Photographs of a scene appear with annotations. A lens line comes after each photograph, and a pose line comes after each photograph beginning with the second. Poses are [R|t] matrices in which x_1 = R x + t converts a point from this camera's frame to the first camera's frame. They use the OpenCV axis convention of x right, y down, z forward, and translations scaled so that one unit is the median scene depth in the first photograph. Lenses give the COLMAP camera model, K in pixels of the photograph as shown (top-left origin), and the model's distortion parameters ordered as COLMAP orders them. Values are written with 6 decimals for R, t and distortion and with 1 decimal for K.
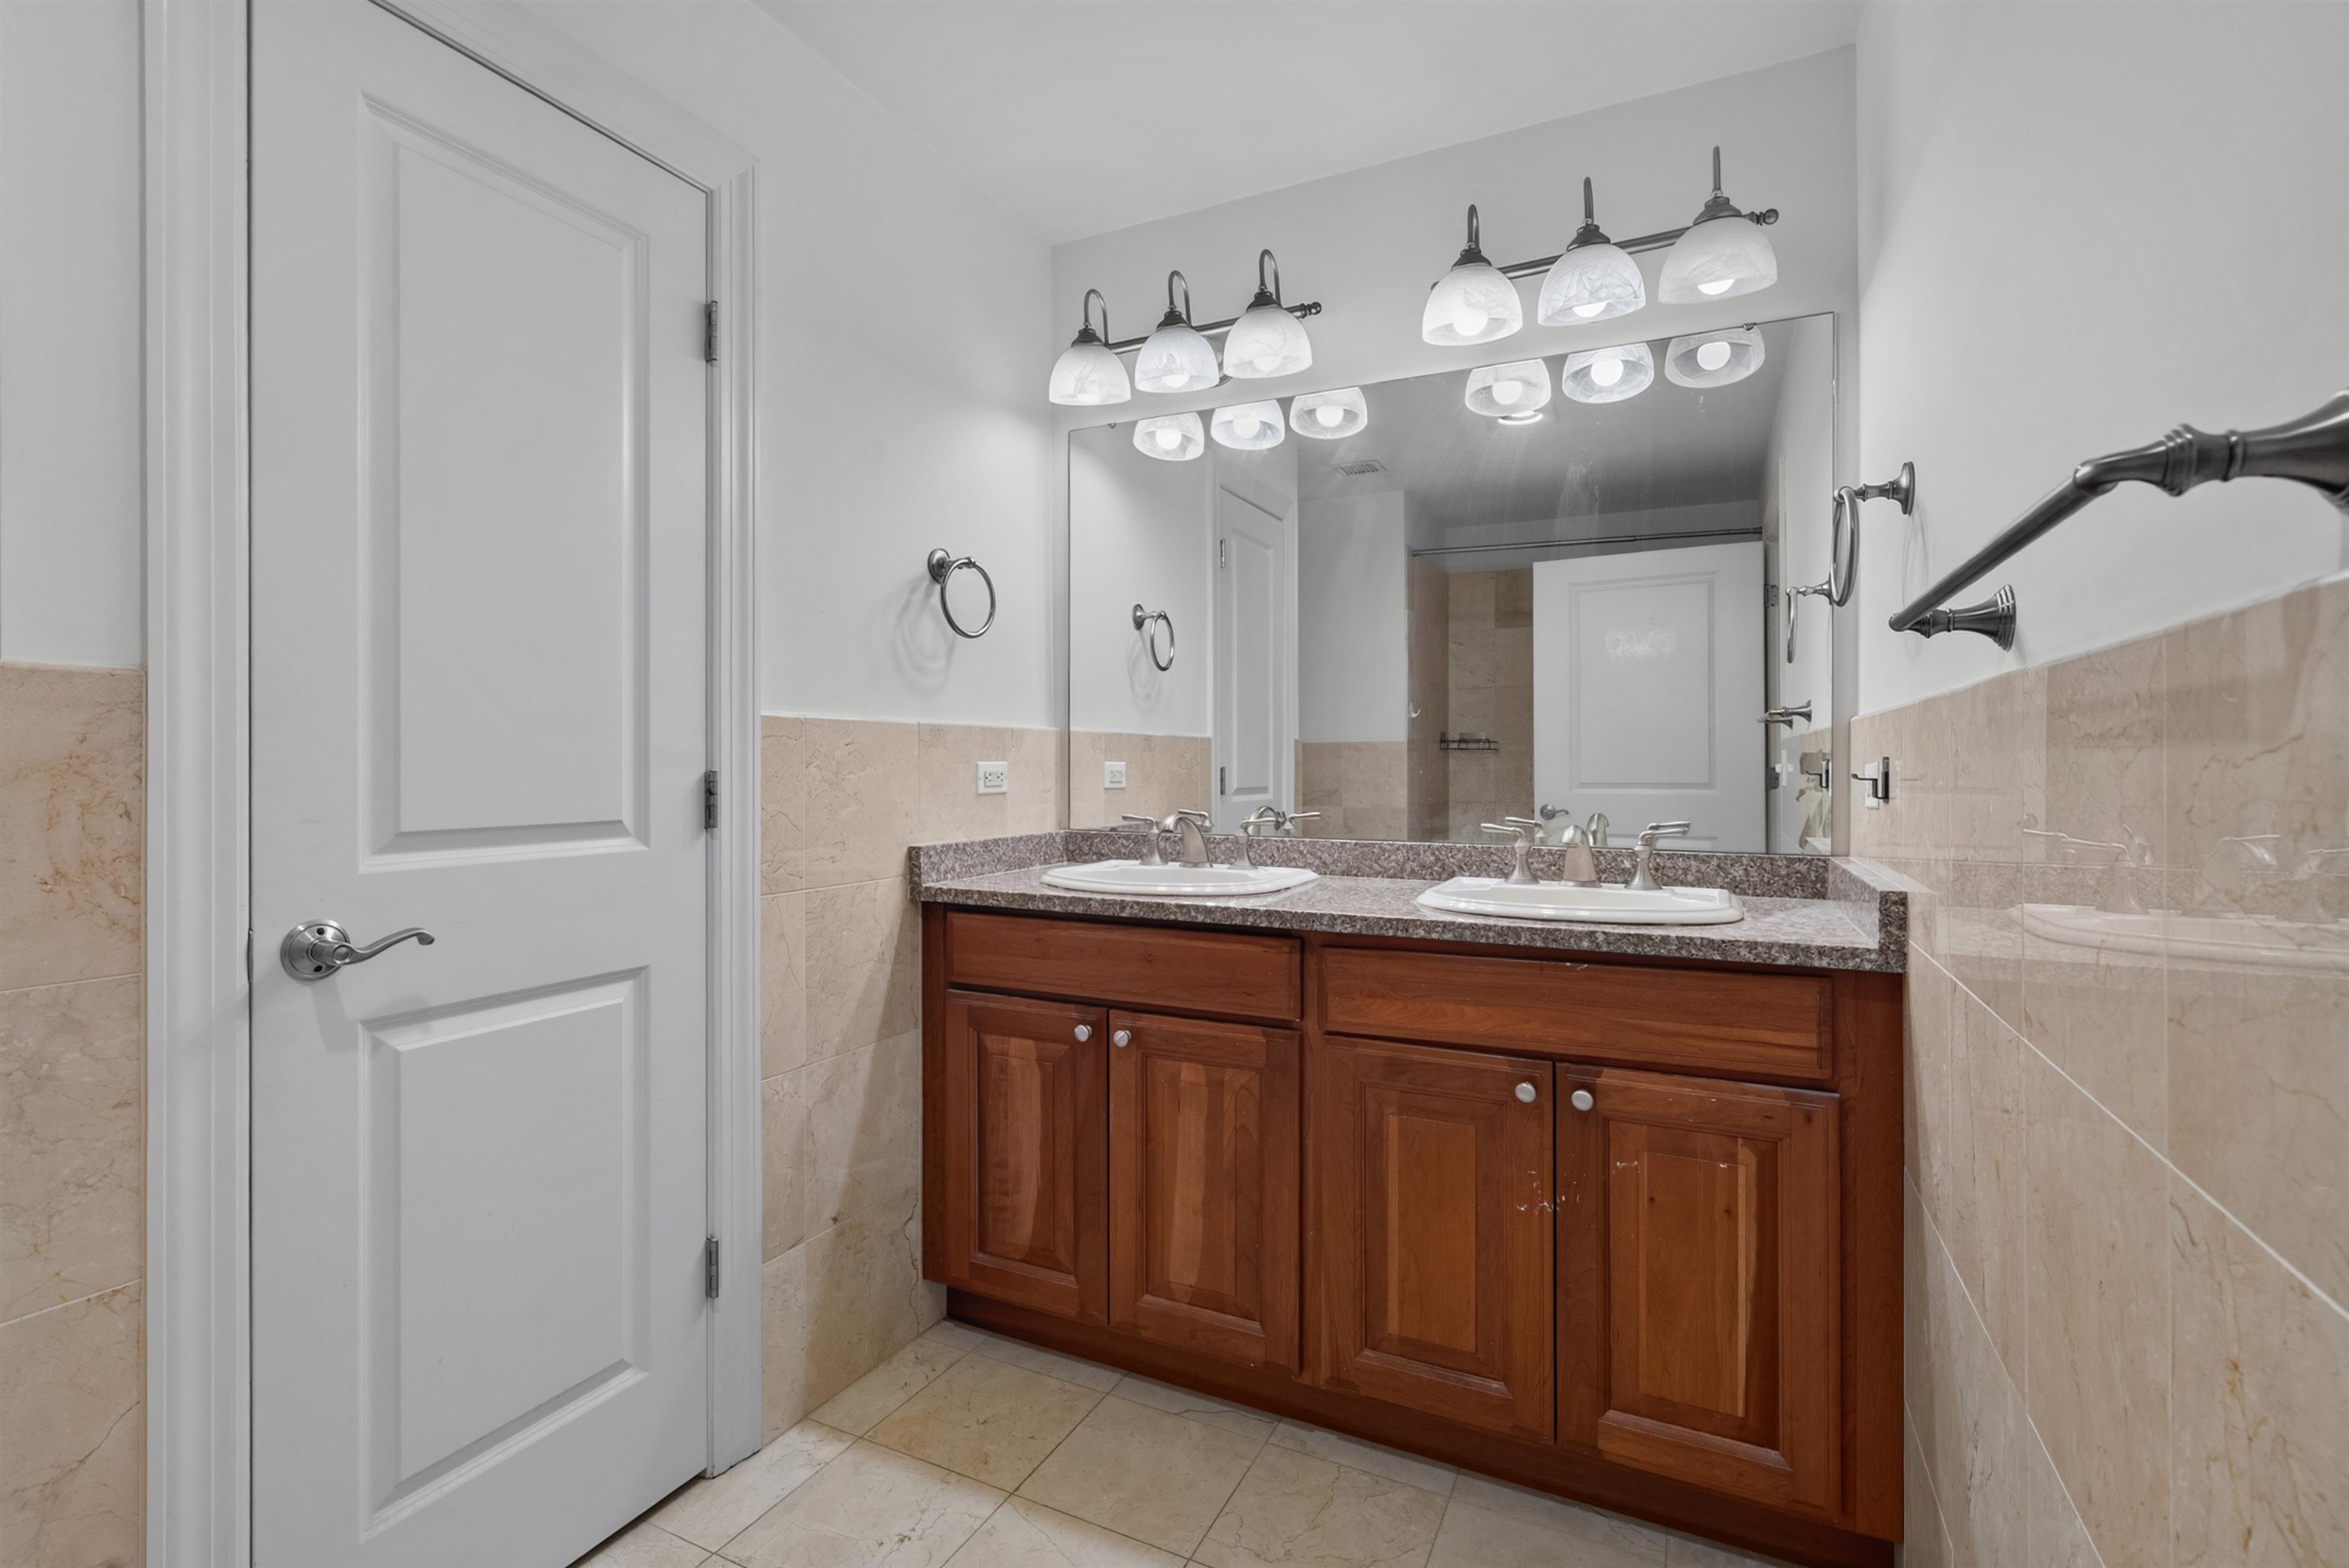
lens RADIAL K [[1096.6, 0, 1167.1], [0, 1096.6, 765.0], [0, 0, 1]] dist [-0.003379, 0.001567]
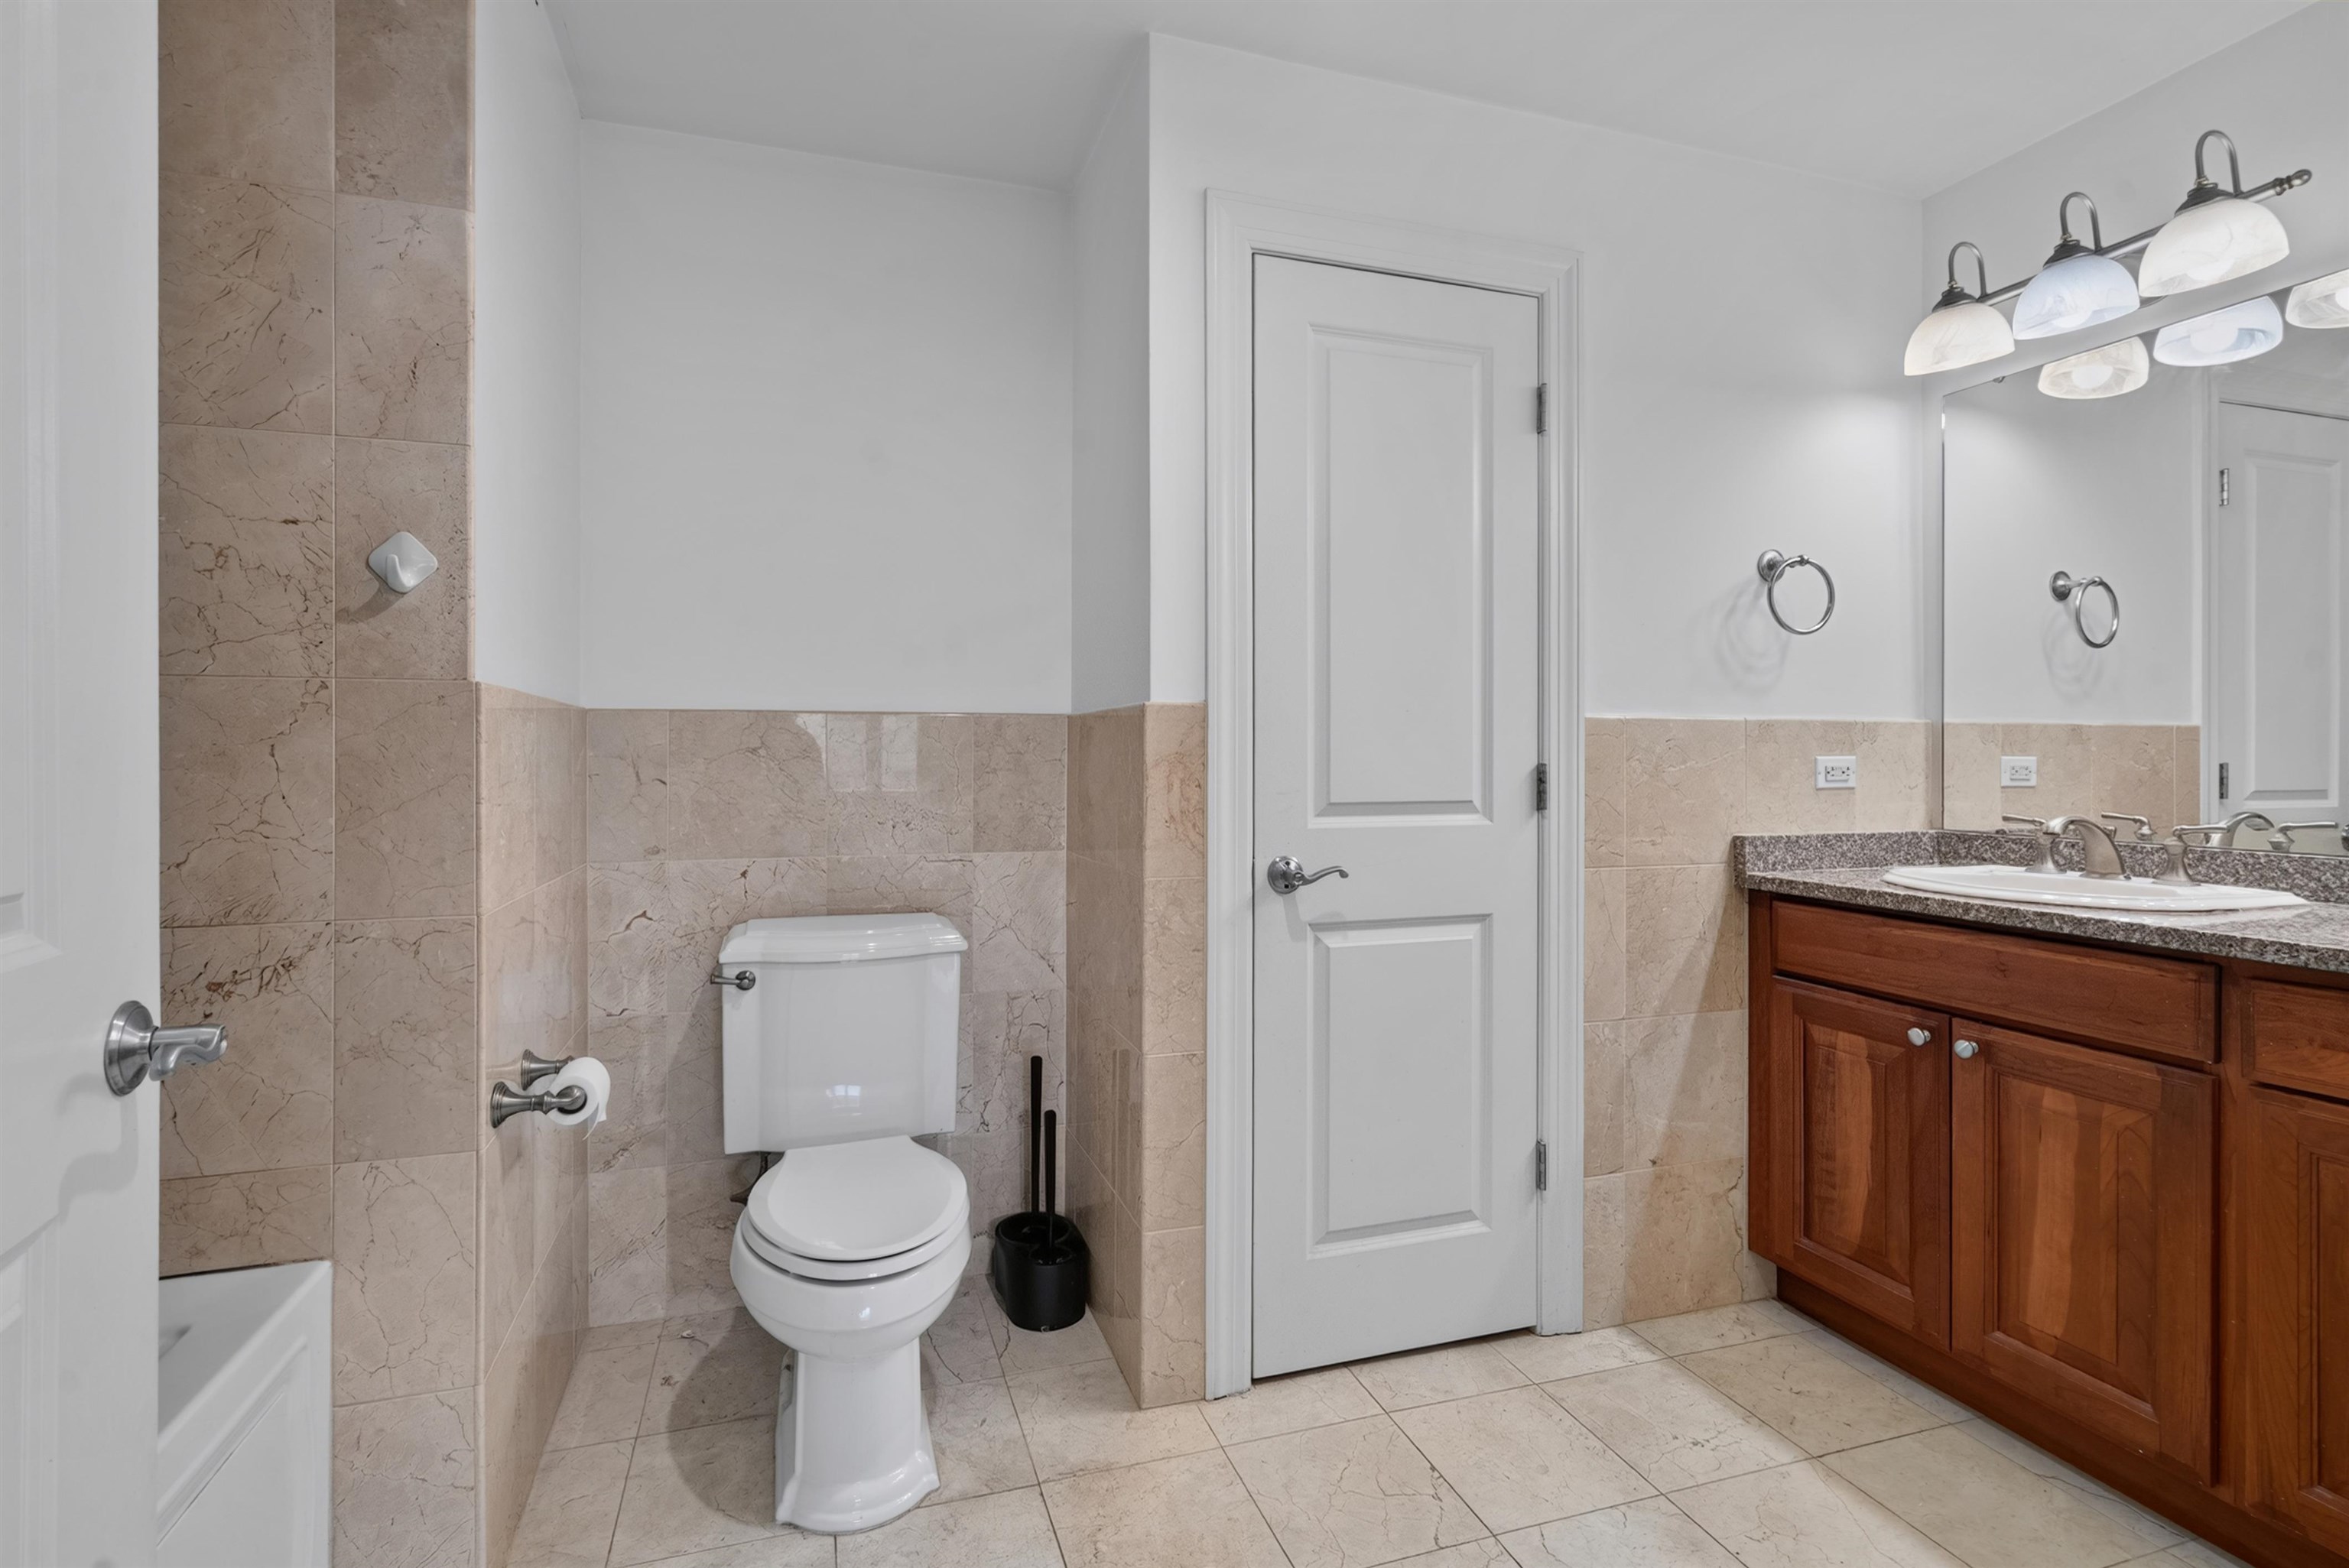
lens RADIAL K [[1096.6, 0, 1163.4], [0, 1096.6, 764.4], [0, 0, 1]] dist [-0.003379, 0.001567]
pose [[0.705231, 0.003565, -0.708969, 0.143274], [-0.001995, 0.999993, 0.003043, 0.003304], [0.708975, -0.000732, 0.705233, -0.156927]]
